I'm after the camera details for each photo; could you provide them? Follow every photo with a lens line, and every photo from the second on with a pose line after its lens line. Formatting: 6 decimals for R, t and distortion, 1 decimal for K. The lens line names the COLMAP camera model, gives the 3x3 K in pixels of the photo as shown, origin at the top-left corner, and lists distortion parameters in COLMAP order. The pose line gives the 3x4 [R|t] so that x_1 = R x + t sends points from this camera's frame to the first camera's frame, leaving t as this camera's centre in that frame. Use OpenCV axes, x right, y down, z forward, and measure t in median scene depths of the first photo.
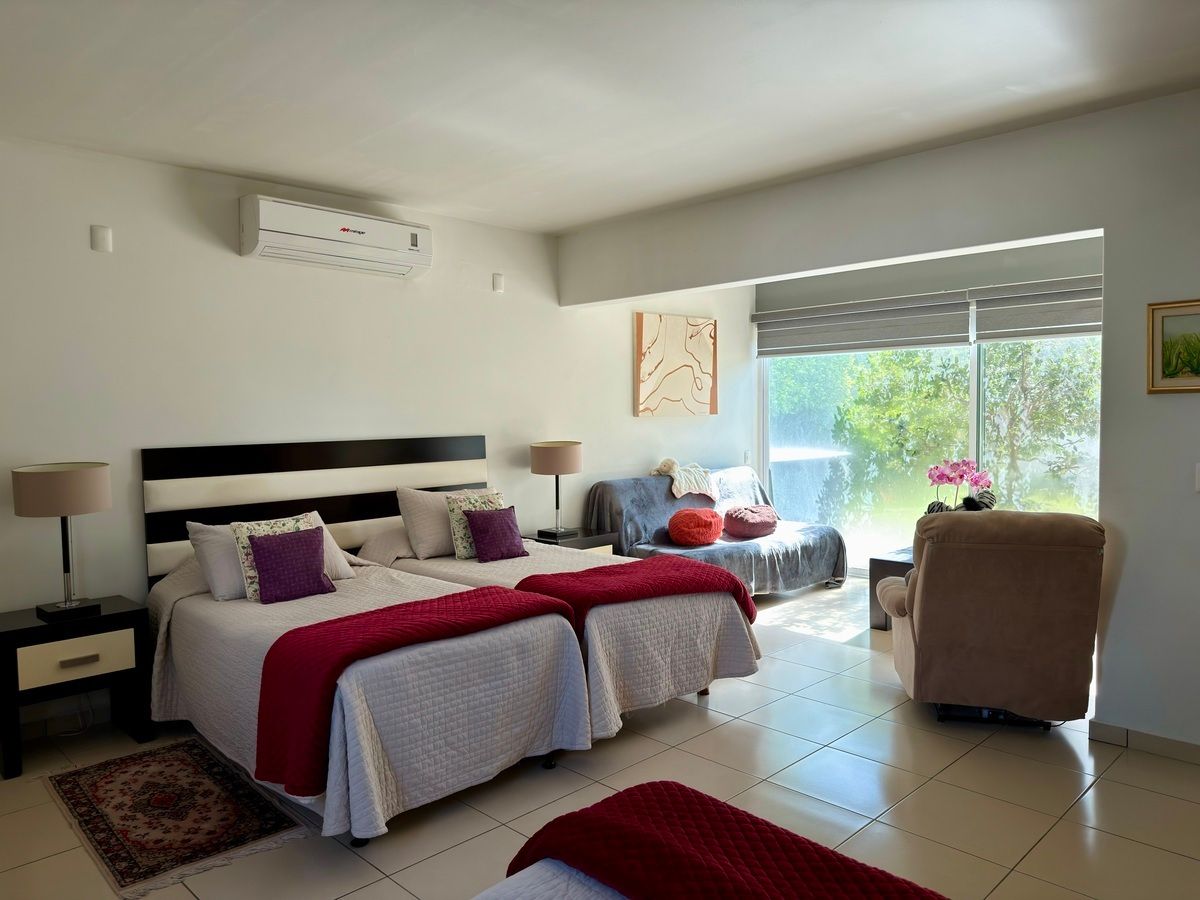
lens RADIAL K [[846.2, 0, 599.0], [0, 846.2, 447.7], [0, 0, 1]] dist [0.039526, -0.051065]
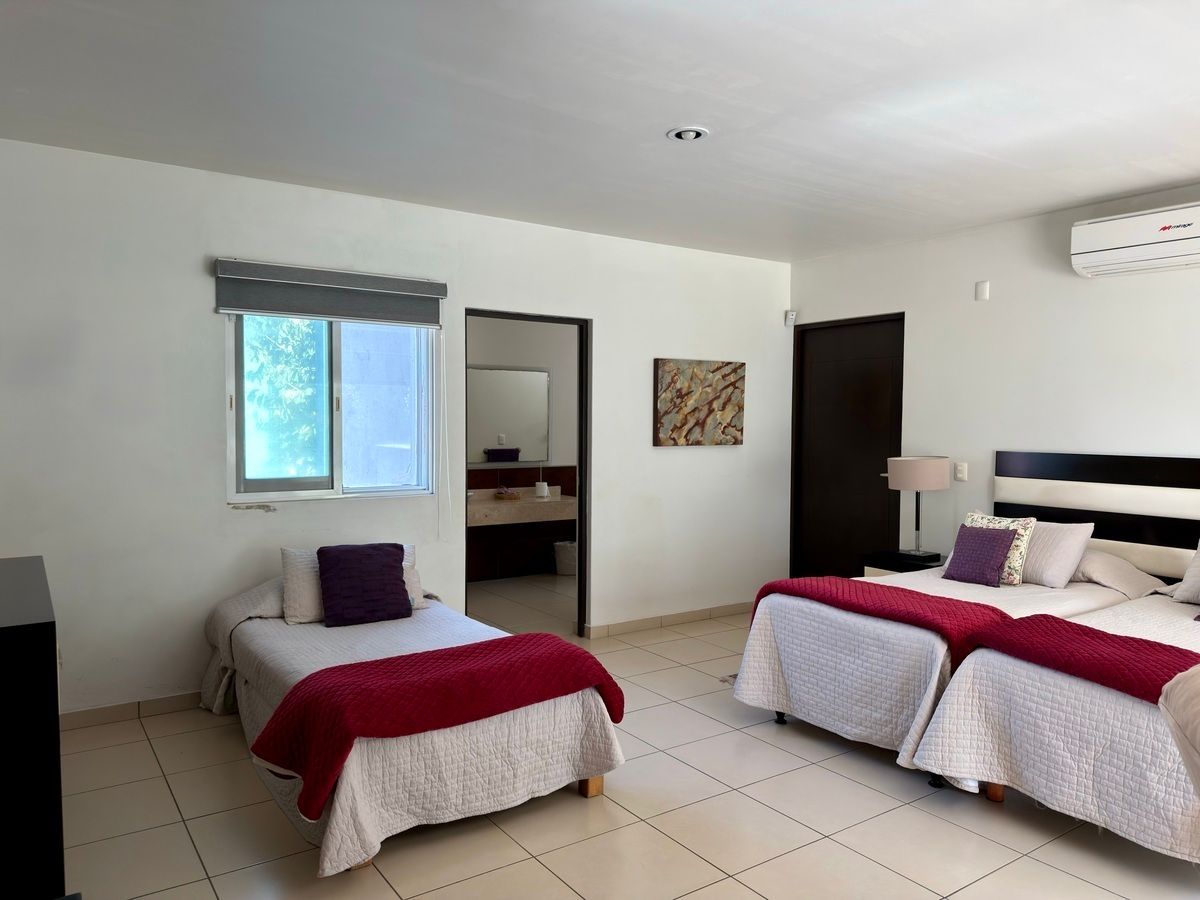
lens RADIAL K [[846.2, 0, 598.3], [0, 846.2, 450.9], [0, 0, 1]] dist [0.039526, -0.051065]
pose [[-0.182150, 0.050906, -0.981952, 0.844844], [-0.052351, 0.996740, 0.061383, -0.047218], [0.981876, 0.062587, -0.178891, 0.671146]]
